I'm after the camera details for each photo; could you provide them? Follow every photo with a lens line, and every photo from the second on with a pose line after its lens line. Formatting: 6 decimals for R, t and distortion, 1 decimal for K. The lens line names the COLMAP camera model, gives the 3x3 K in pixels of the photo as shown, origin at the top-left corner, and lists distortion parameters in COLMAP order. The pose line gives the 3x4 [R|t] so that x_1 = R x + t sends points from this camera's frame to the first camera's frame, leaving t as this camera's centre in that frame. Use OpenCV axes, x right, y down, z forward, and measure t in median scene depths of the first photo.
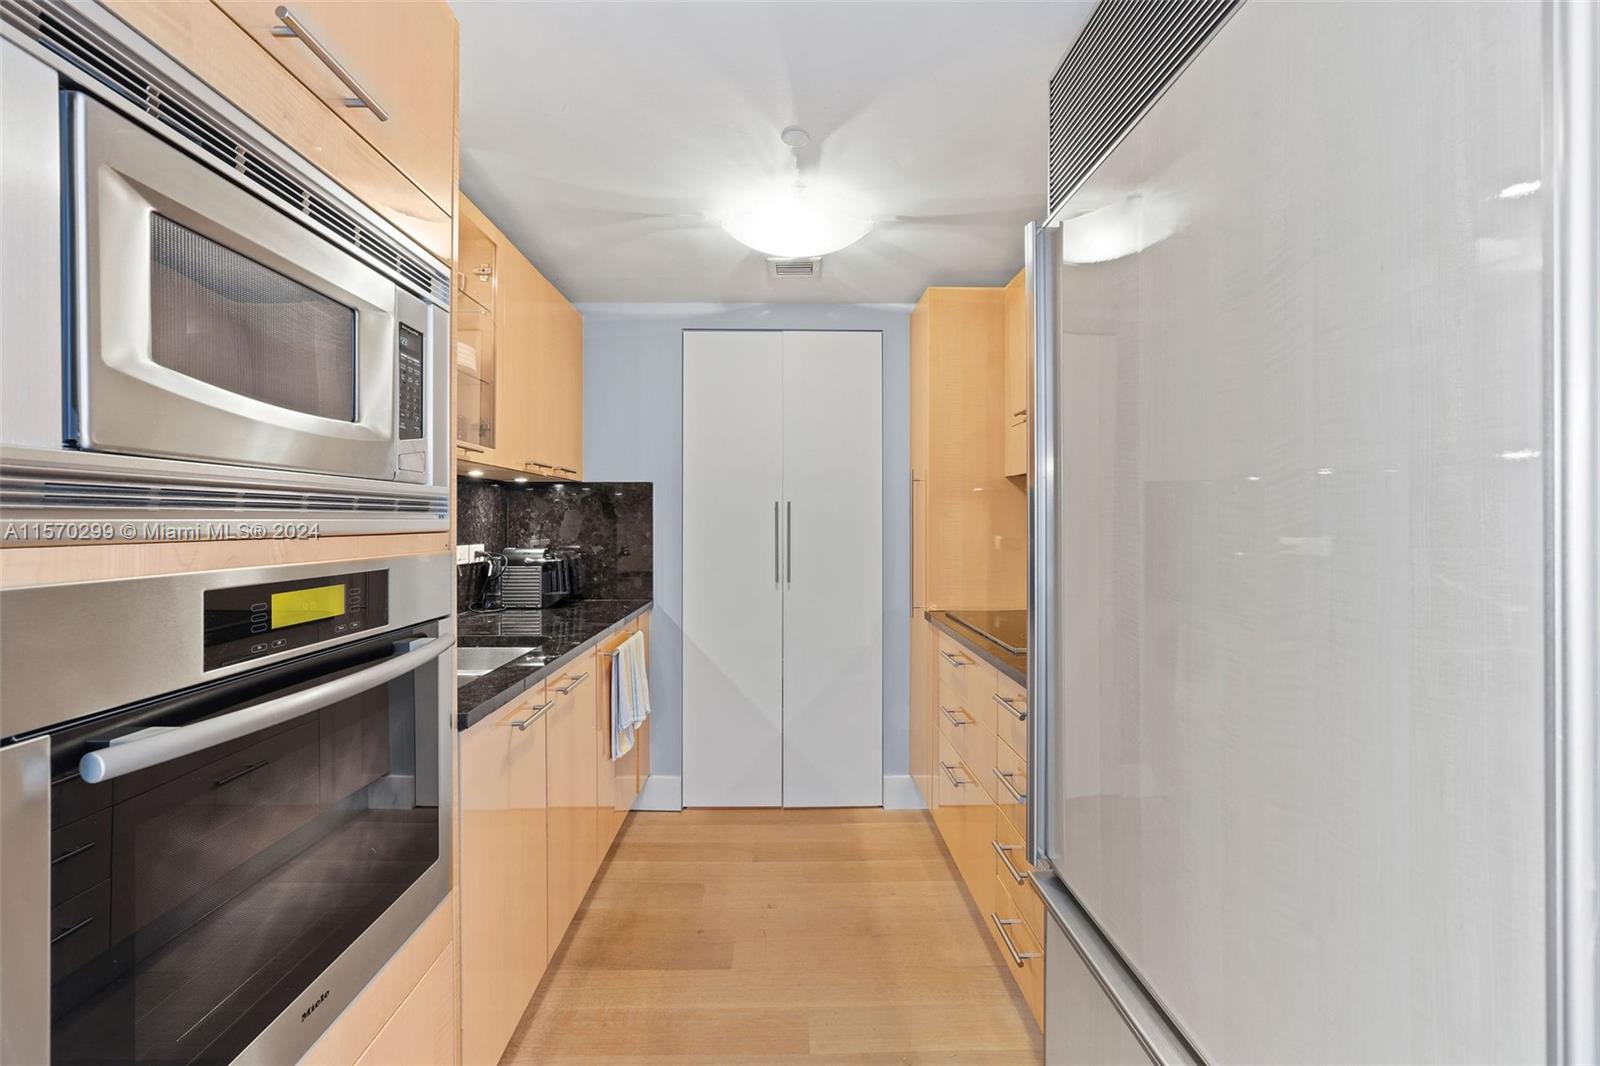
lens RADIAL K [[689.6, 0, 796.7], [0, 689.6, 520.7], [0, 0, 1]] dist [-0.001818, 0.000723]
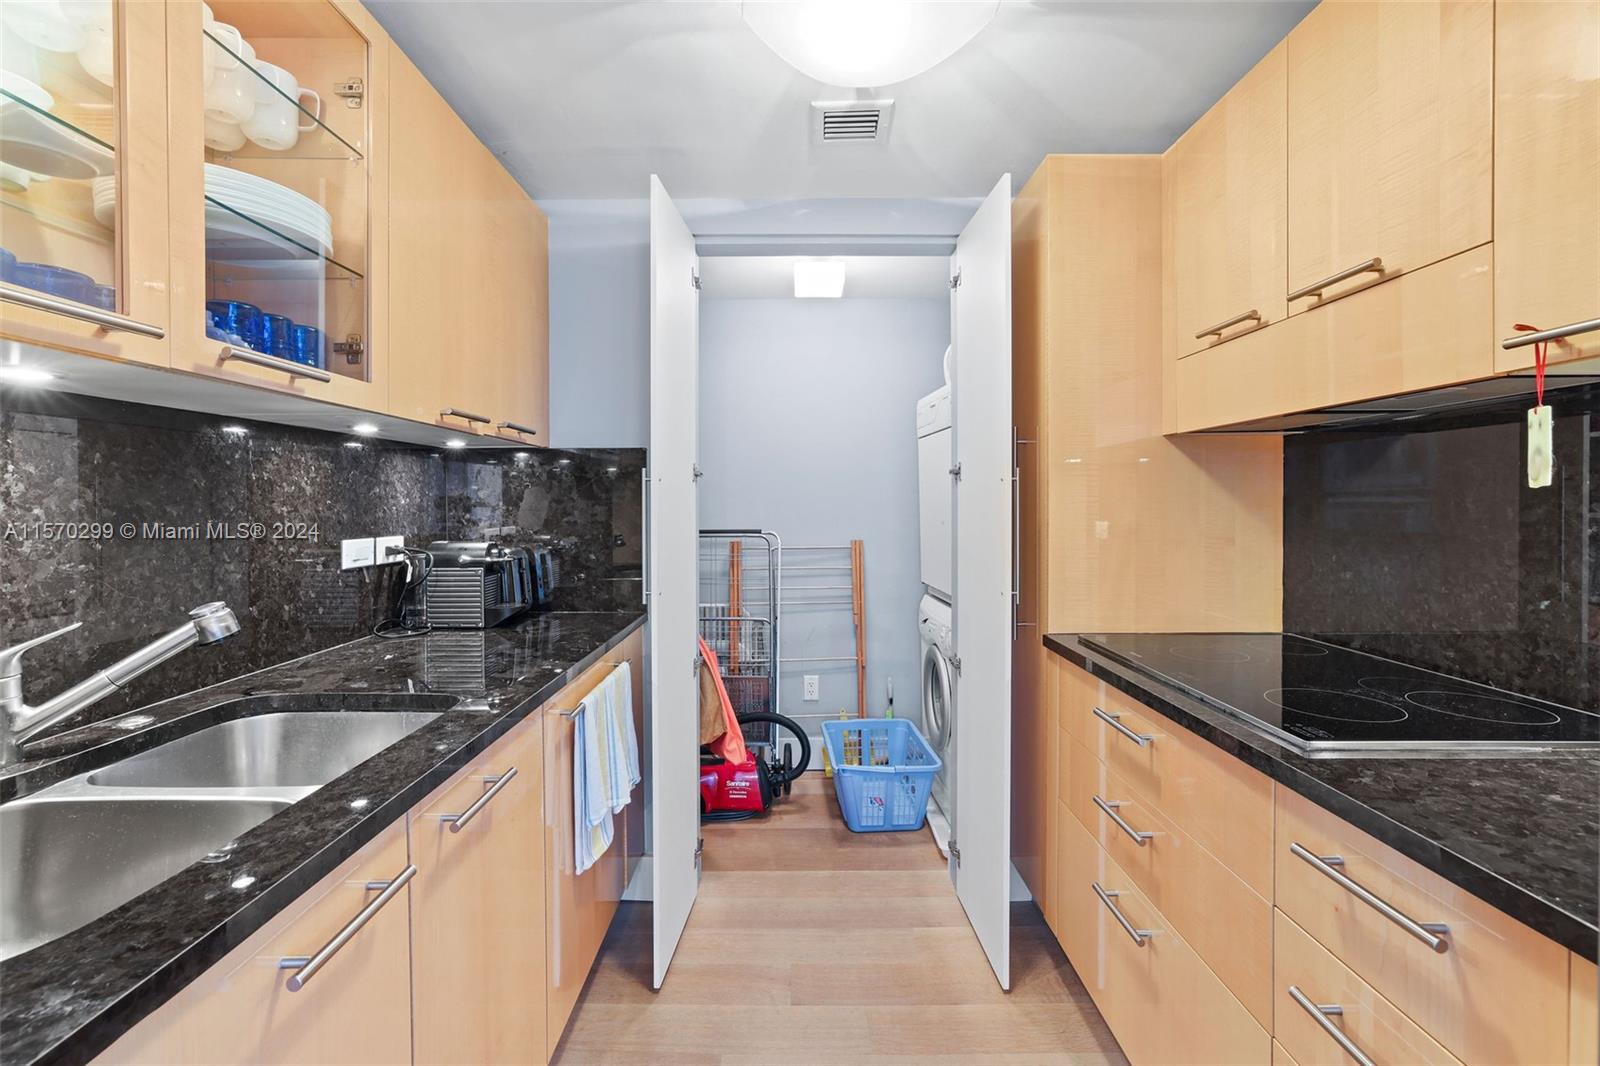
lens RADIAL K [[694.1, 0, 802.3], [0, 694.1, 512.2], [0, 0, 1]] dist [-0.025743, 0.010927]
pose [[0.999932, -0.002912, -0.011329, -0.043762], [0.003069, 0.999899, 0.013863, 0.001397], [0.011288, -0.013897, 0.999840, 0.330922]]
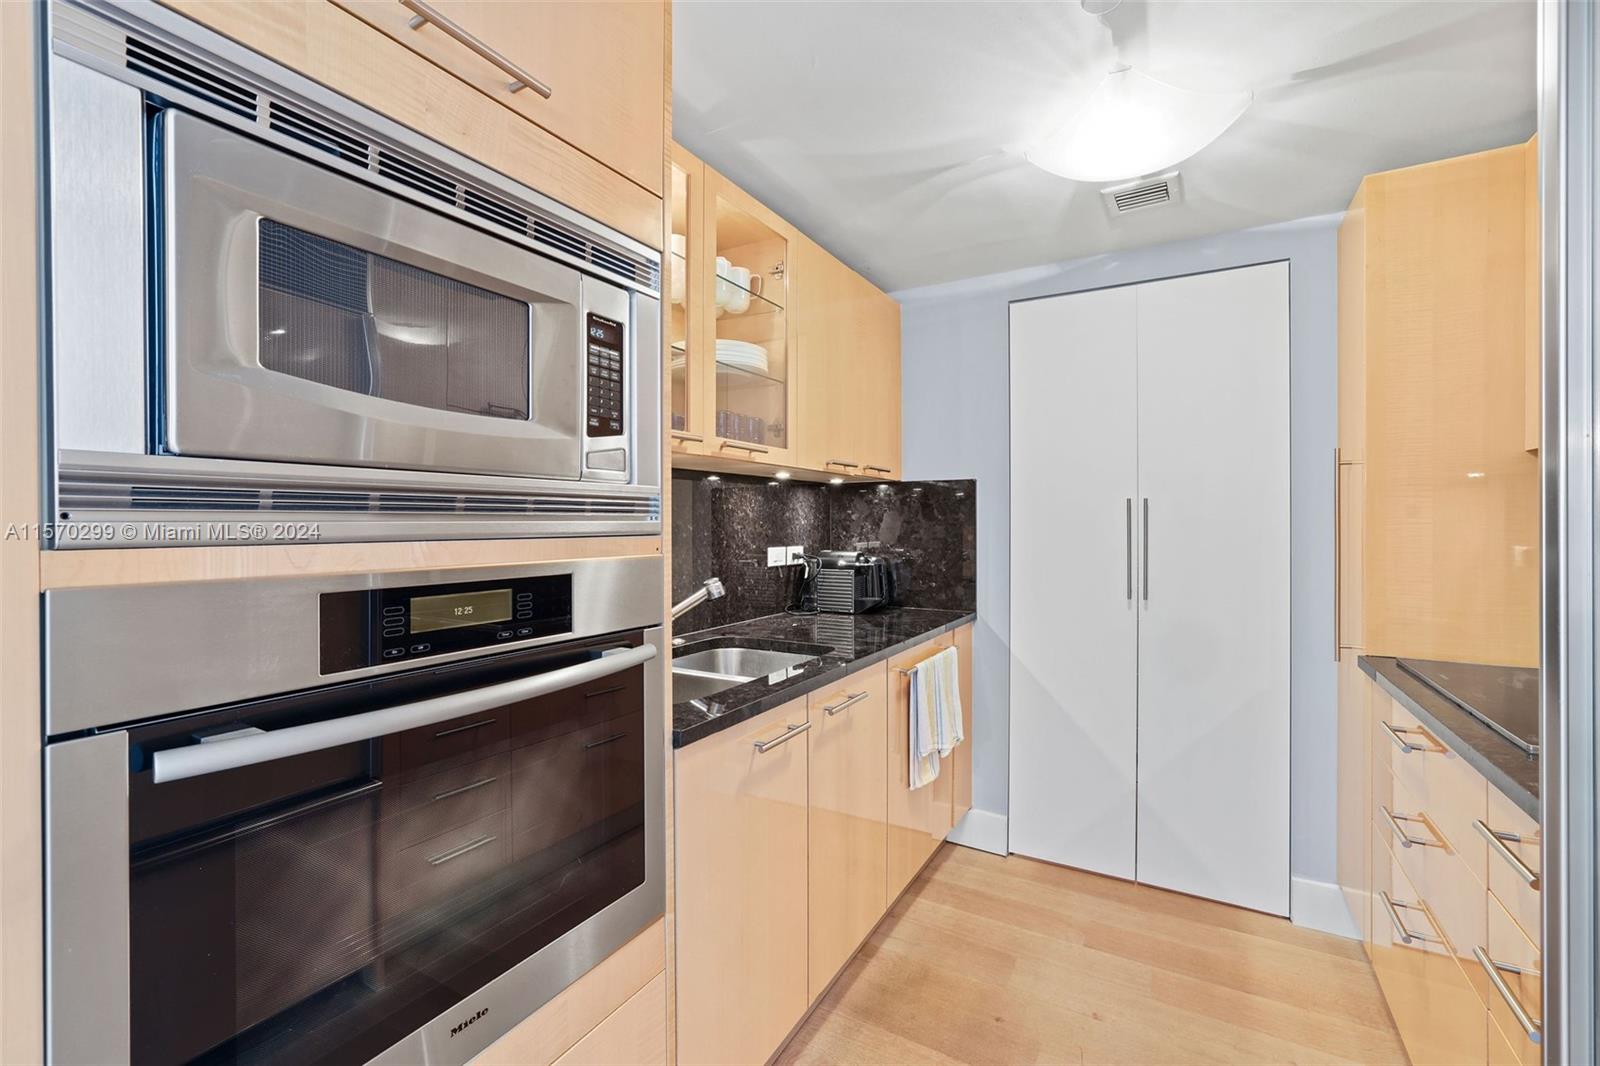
lens RADIAL K [[696.1, 0, 789.7], [0, 696.1, 523.0], [0, 0, 1]] dist [-0.025754, 0.014404]
pose [[0.853032, -0.002342, -0.521853, 0.064250], [0.002413, 0.999997, -0.000544, 0.000641], [0.521852, -0.000795, 0.853035, 0.135114]]
